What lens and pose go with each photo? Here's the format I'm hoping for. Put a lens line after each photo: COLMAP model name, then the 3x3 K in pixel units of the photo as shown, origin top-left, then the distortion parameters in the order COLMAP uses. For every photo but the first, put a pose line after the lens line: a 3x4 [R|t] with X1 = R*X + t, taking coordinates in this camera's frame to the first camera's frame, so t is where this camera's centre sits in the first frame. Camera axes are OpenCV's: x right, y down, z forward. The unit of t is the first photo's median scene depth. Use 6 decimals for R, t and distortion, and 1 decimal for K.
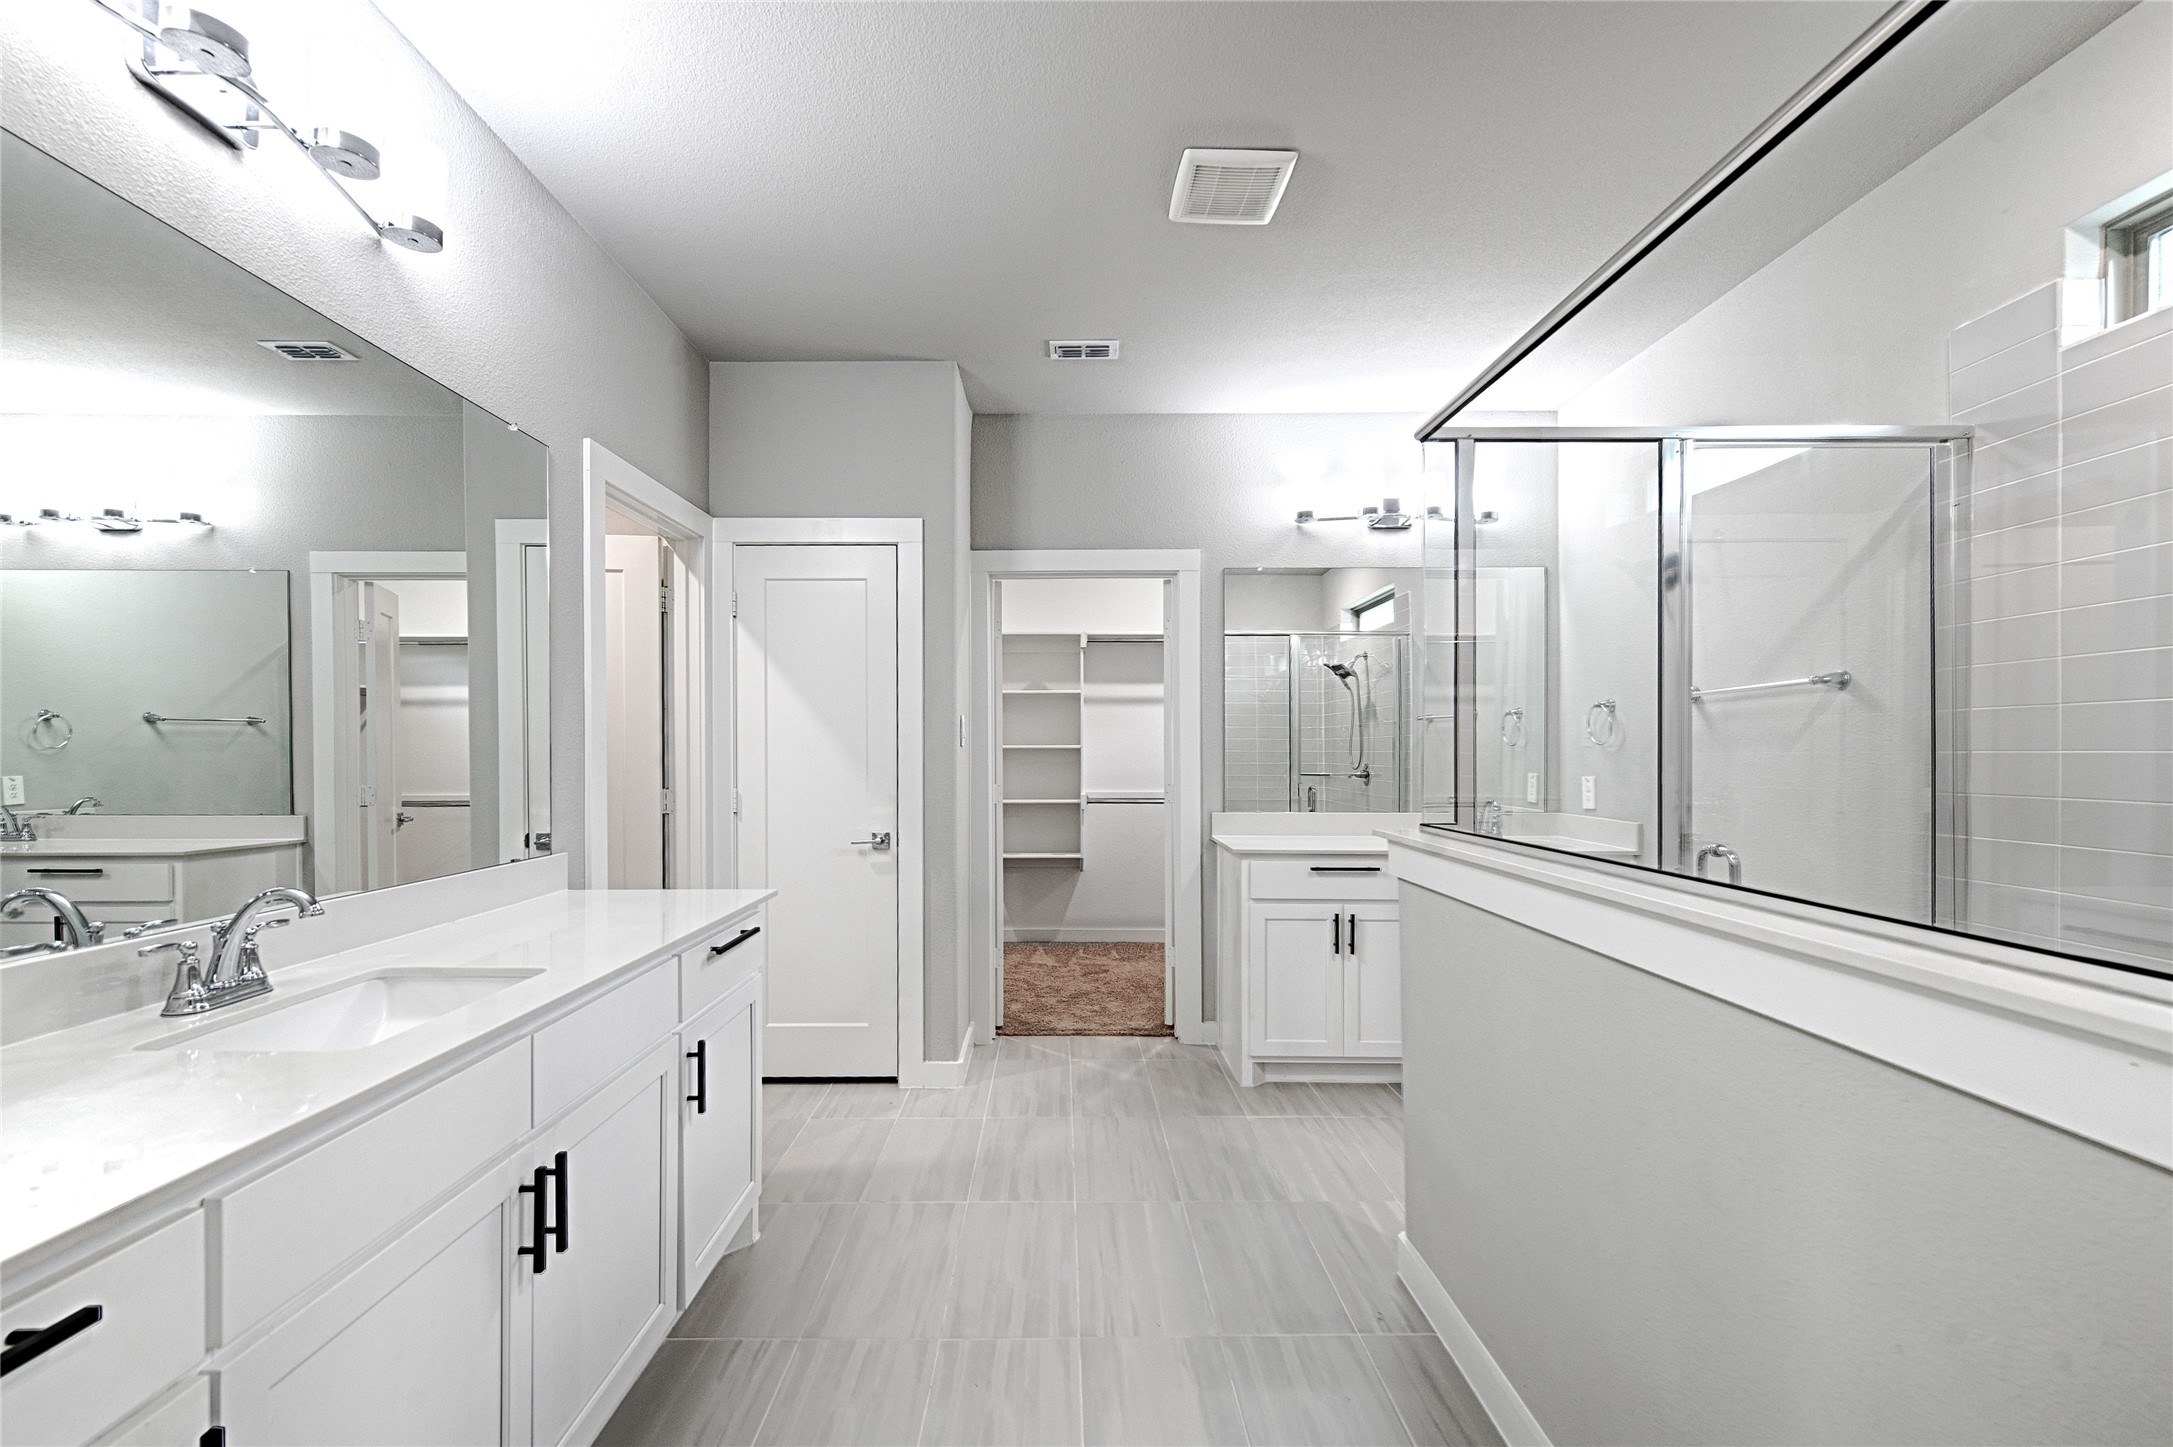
lens RADIAL K [[888.4, 0, 1066.2], [0, 888.4, 730.9], [0, 0, 1]] dist [-0.003140, -0.000592]
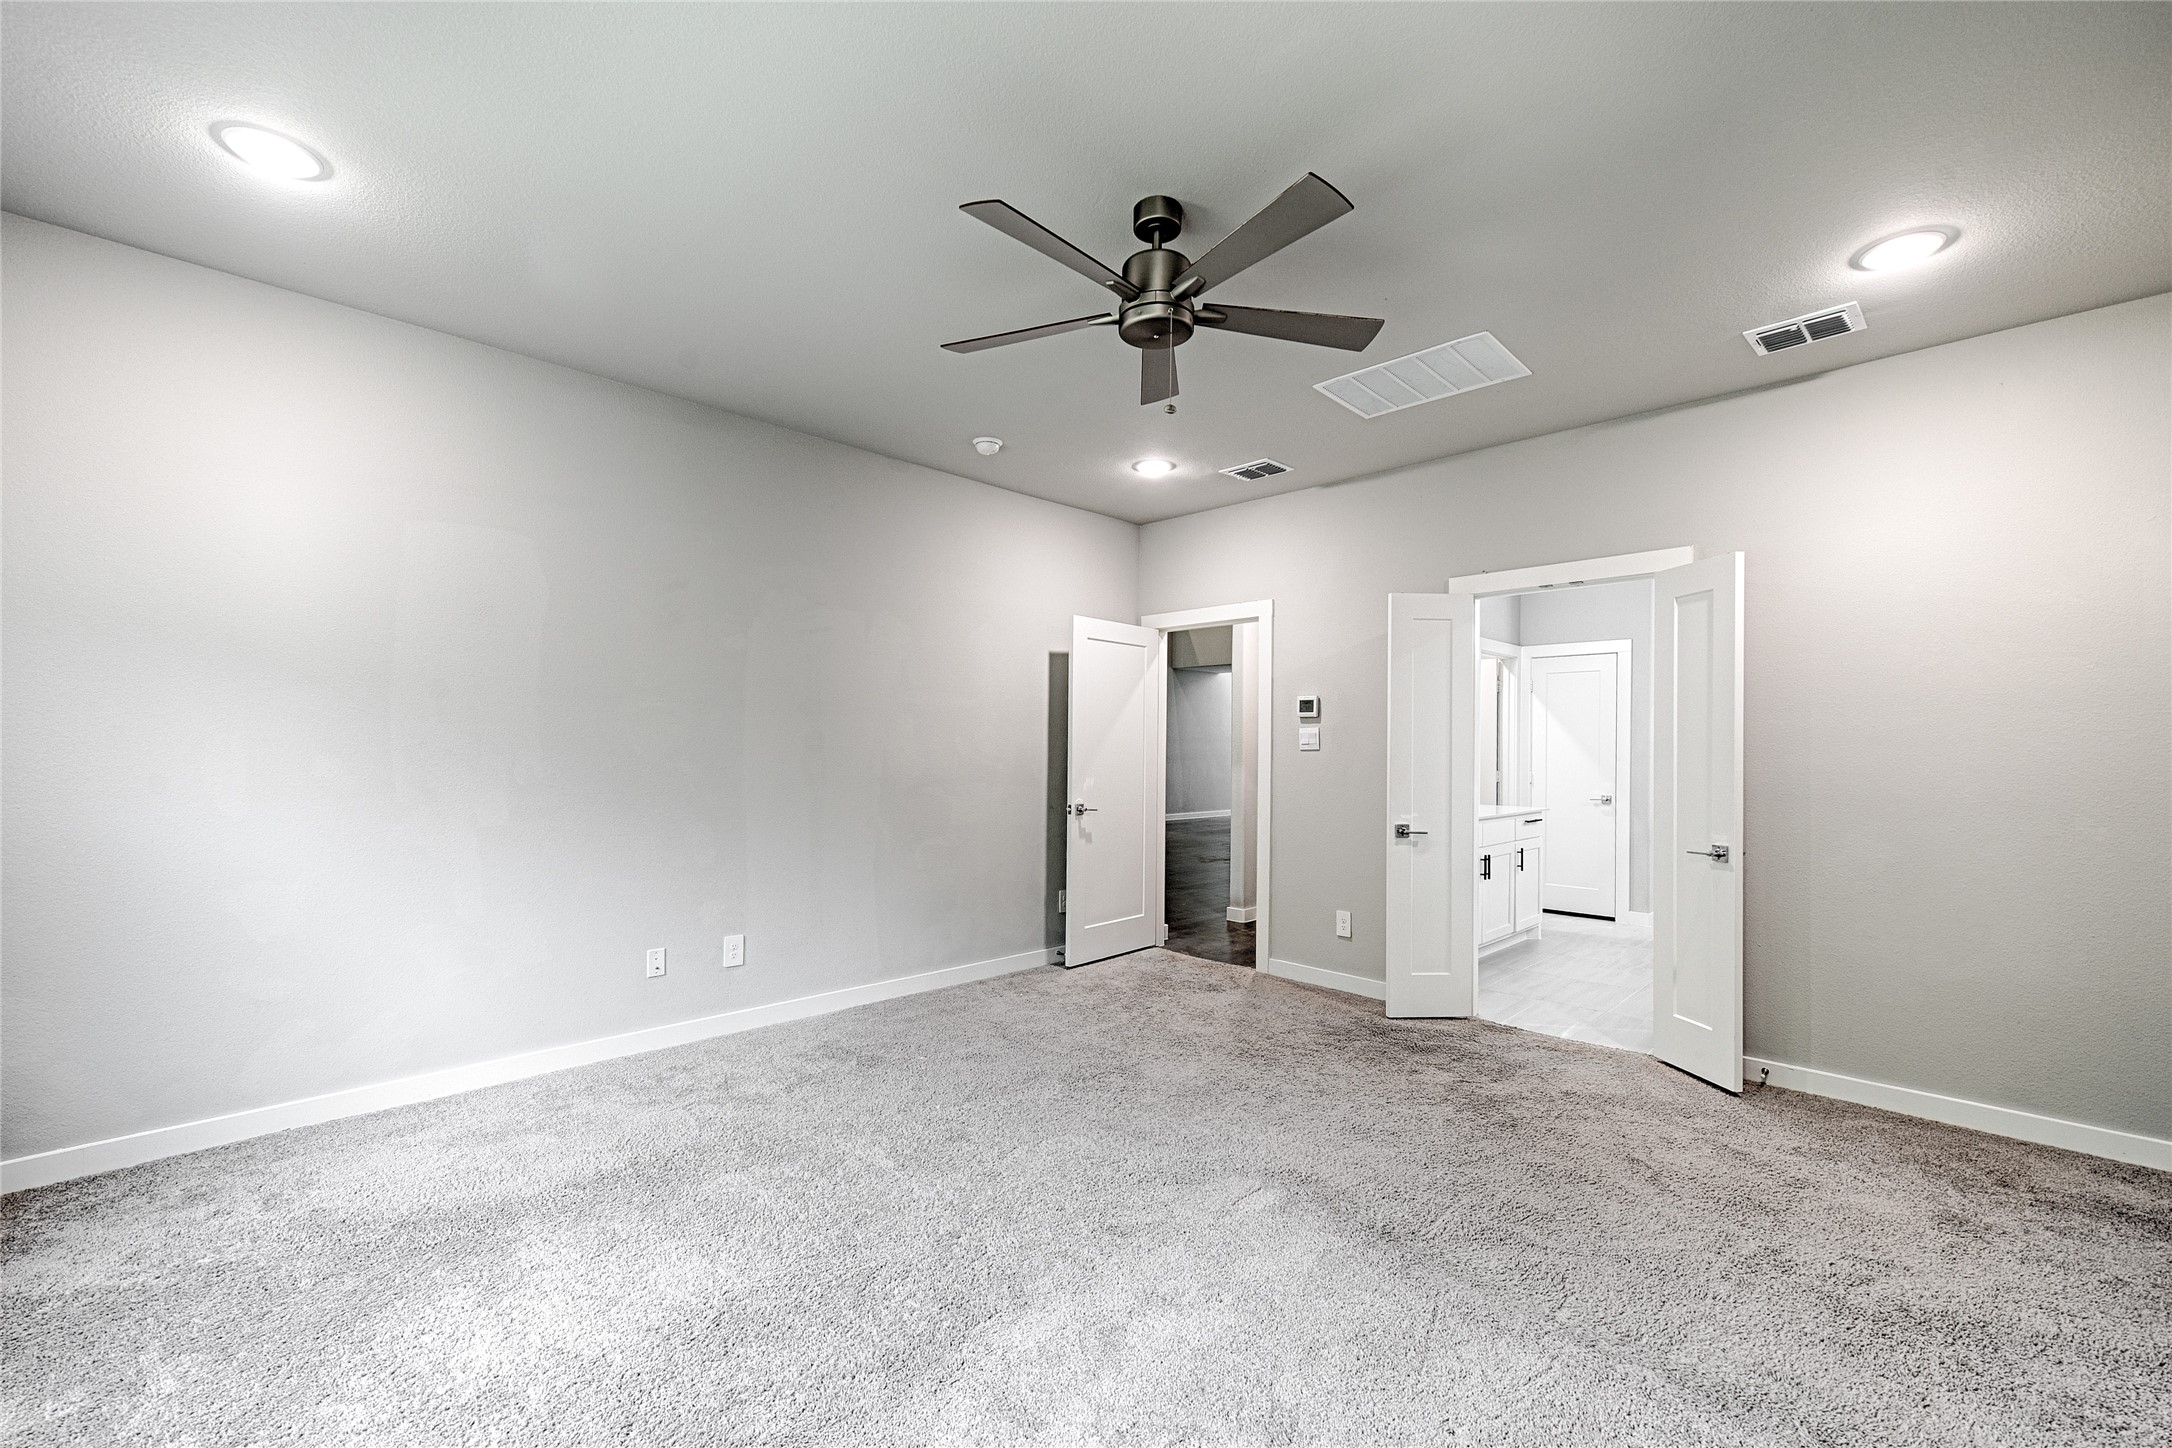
lens RADIAL K [[888.0, 0, 1077.3], [0, 888.0, 741.1], [0, 0, 1]] dist [-0.003140, -0.000592]
pose [[0.687152, 0.004642, -0.726499, 0.436101], [-0.013546, 0.999888, -0.006423, 0.019464], [0.726387, 0.014255, 0.687138, -1.285410]]
